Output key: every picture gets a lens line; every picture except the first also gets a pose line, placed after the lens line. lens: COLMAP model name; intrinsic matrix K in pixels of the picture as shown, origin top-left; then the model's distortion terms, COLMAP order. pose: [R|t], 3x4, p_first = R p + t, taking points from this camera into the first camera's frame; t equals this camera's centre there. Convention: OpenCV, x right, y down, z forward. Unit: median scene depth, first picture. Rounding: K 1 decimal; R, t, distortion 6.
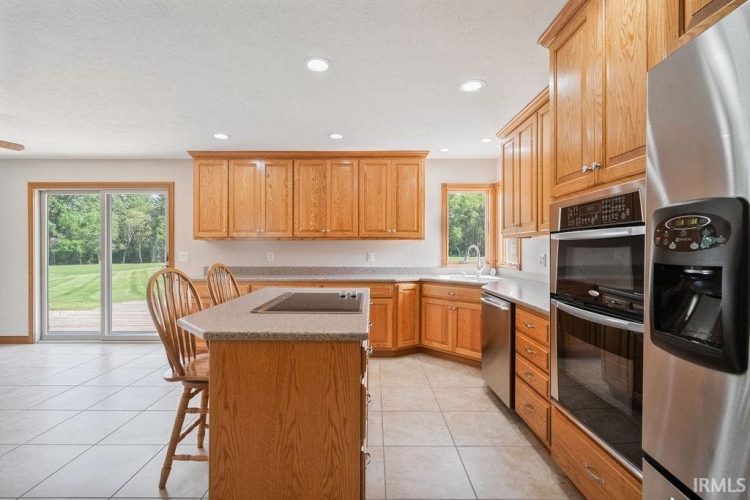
lens RADIAL K [[342.8, 0, 375.6], [0, 342.8, 250.3], [0, 0, 1]] dist [-0.003130, -0.000262]
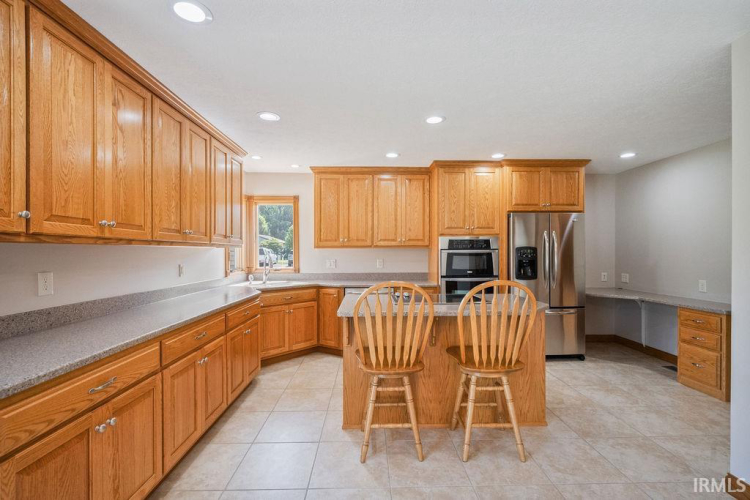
lens RADIAL K [[342.8, 0, 376.4], [0, 342.8, 251.0], [0, 0, 1]] dist [-0.003130, -0.000262]
pose [[-0.035038, 0.000136, 0.999386, -0.875408], [0.005542, 0.999985, 0.000058, -0.021809], [-0.999371, 0.005541, -0.035038, 0.751514]]
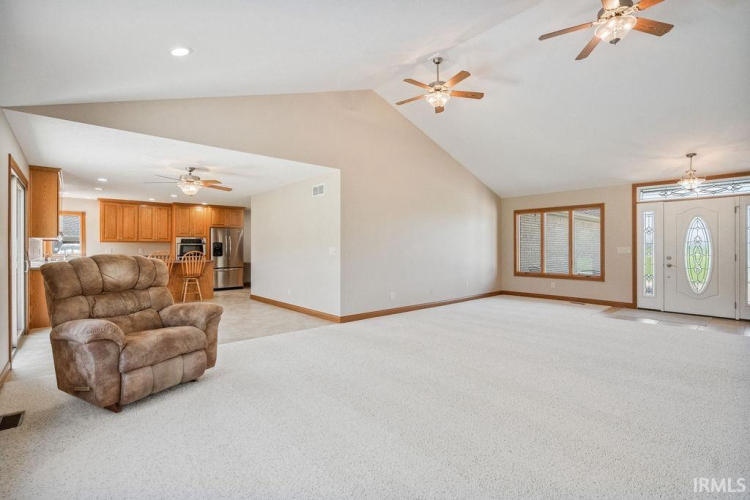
lens RADIAL K [[342.8, 0, 373.2], [0, 342.8, 248.8], [0, 0, 1]] dist [-0.003130, -0.000262]
pose [[-0.667895, -0.008911, 0.744202, -2.550322], [0.000177, 0.999926, 0.012131, -0.015846], [-0.744256, 0.008234, -0.667844, 1.099795]]
